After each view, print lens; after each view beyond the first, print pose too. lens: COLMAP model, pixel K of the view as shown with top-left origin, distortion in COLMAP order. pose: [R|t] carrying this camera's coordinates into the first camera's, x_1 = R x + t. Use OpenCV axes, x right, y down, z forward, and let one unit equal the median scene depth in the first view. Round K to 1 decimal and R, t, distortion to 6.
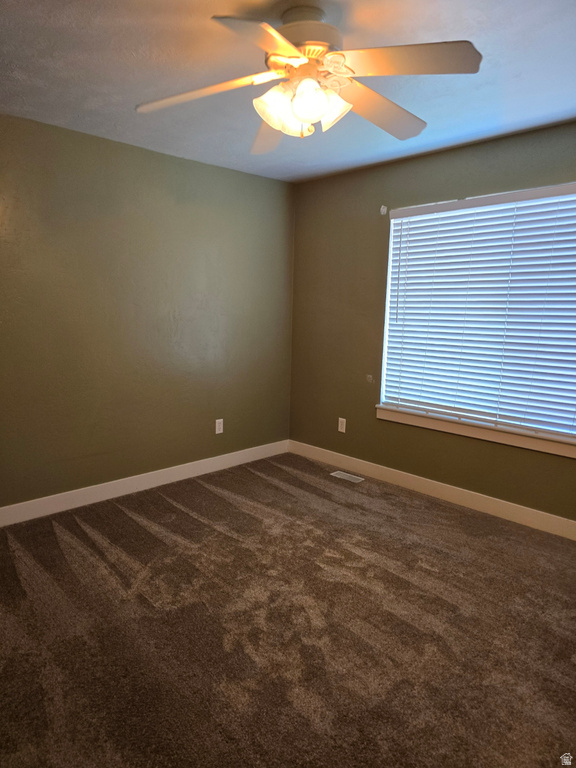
lens RADIAL K [[511.8, 0, 288.0], [0, 511.8, 384.0], [0, 0, 1]] dist [0.026059, 0.000704]
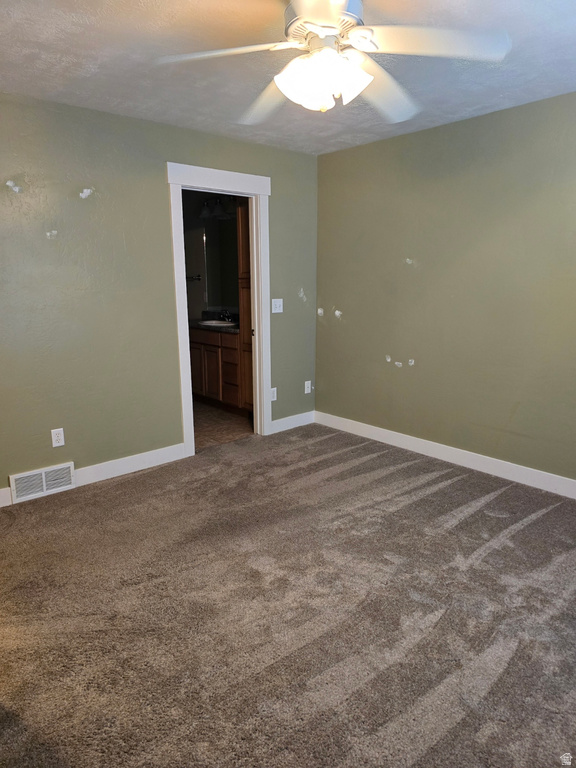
lens RADIAL K [[501.6, 0, 288.0], [0, 501.6, 384.0], [0, 0, 1]] dist [-0.001573, -0.001036]
pose [[-0.037885, 0.191647, -0.980732, 0.784495], [-0.150015, 0.969224, 0.195193, -0.111779], [0.987958, 0.154519, -0.007969, 0.732652]]
